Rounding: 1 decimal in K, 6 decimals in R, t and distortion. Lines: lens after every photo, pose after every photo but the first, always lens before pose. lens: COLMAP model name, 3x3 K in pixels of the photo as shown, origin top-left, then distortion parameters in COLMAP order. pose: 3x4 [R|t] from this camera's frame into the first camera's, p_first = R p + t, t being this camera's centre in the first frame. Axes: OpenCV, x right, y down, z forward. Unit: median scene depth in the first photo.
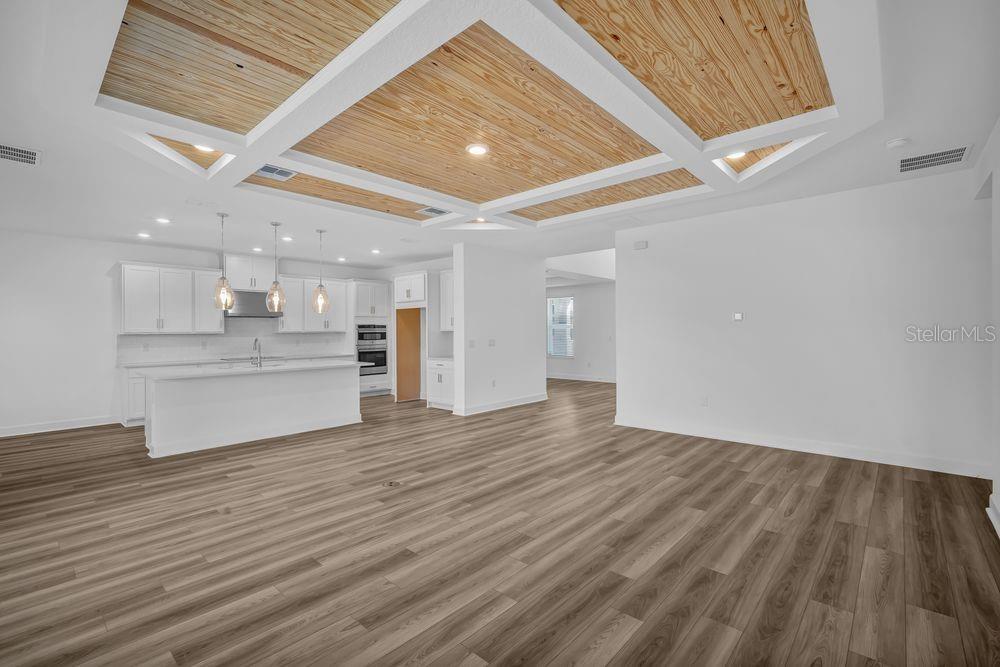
lens RADIAL K [[442.1, 0, 499.3], [0, 442.1, 327.9], [0, 0, 1]] dist [-0.006485, -0.000007]
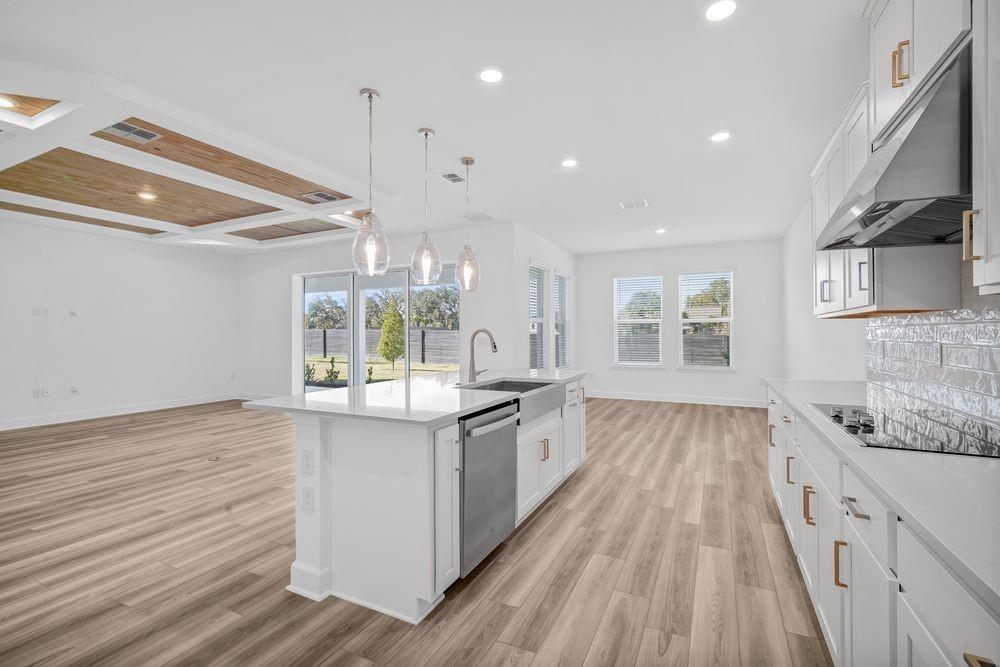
lens RADIAL K [[442.9, 0, 503.6], [0, 442.9, 330.3], [0, 0, 1]] dist [0.000022, 0.000287]
pose [[-0.957158, 0.009991, -0.289394, -0.493060], [0.013419, 0.999861, -0.009863, 0.033467], [0.289256, -0.013324, -0.957159, 1.822444]]
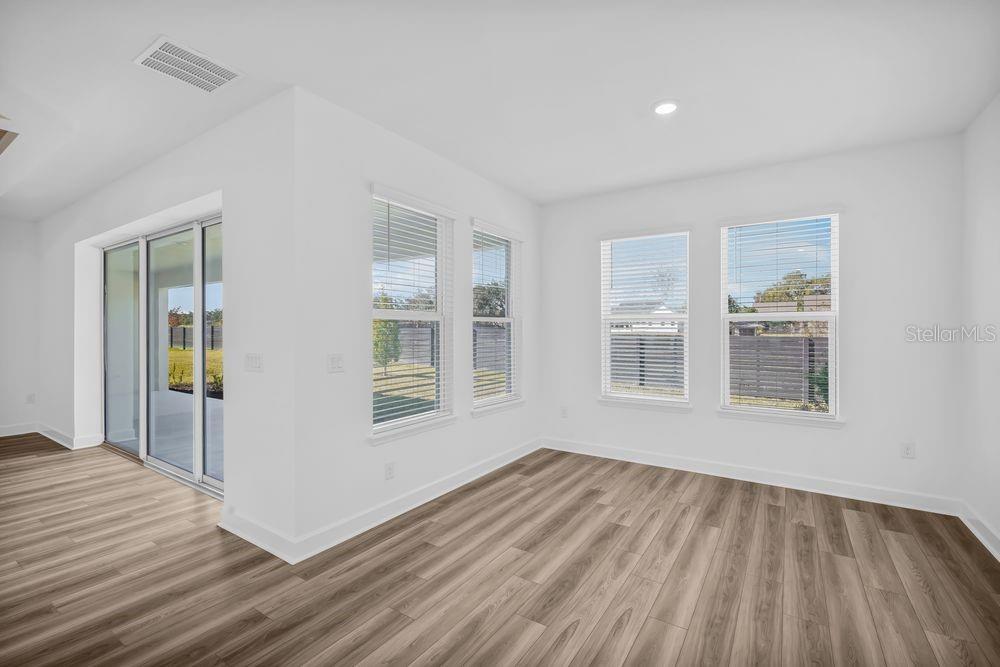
lens RADIAL K [[442.2, 0, 500.0], [0, 442.2, 333.5], [0, 0, 1]] dist [-0.000580, 0.000008]
pose [[-0.987061, 0.010635, -0.159992, -1.028260], [0.010303, 0.999943, 0.002905, 0.015812], [0.160014, 0.001219, -0.987114, 1.216627]]
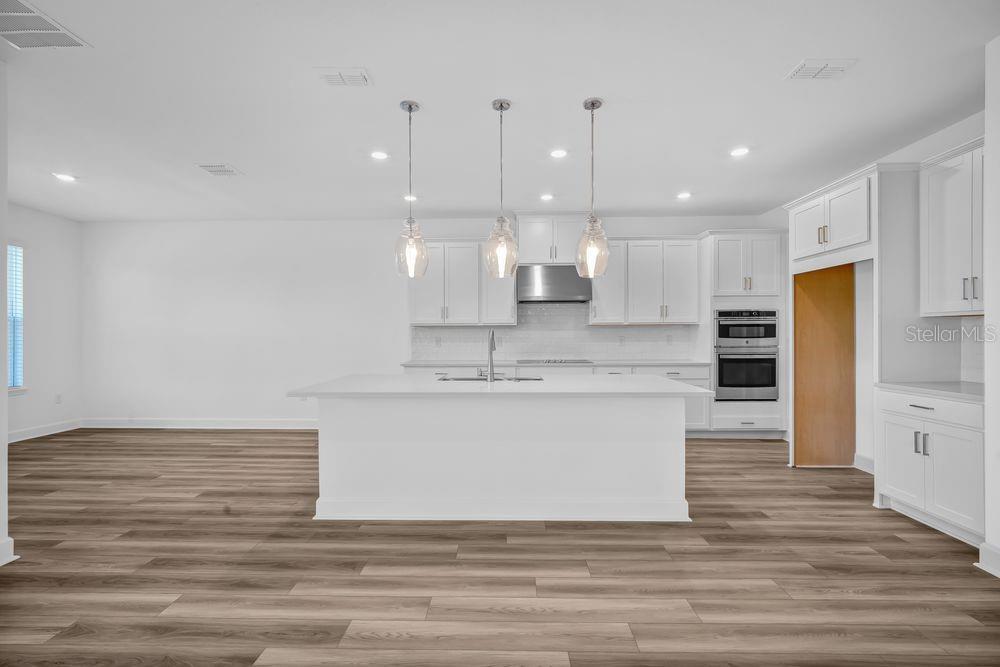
lens RADIAL K [[447.9, 0, 500.0], [0, 447.9, 333.5], [0, 0, 1]] dist [-0.004007, -0.000386]
pose [[0.659241, 0.006675, -0.751902, -0.132456], [0.004206, 0.999912, 0.012565, 0.025103], [0.751920, -0.011446, 0.659155, 0.751275]]
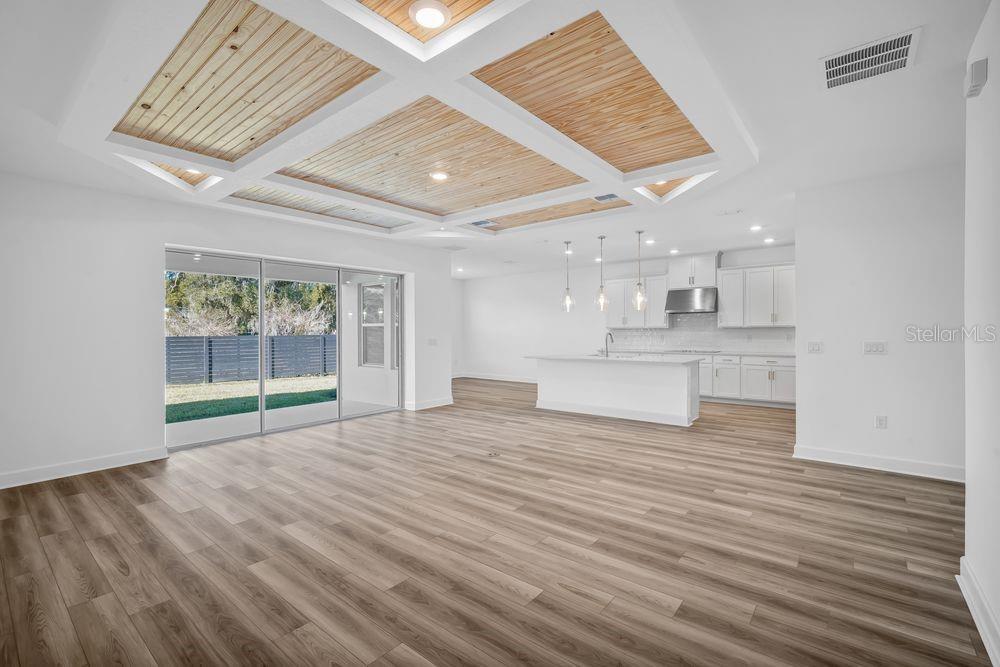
lens RADIAL K [[442.1, 0, 499.3], [0, 442.1, 327.9], [0, 0, 1]] dist [-0.006485, -0.000007]
pose [[0.063244, 0.006244, -0.997979, 0.770917], [0.016097, 0.999844, 0.007276, -0.005734], [0.997868, -0.016525, 0.063134, 0.741611]]
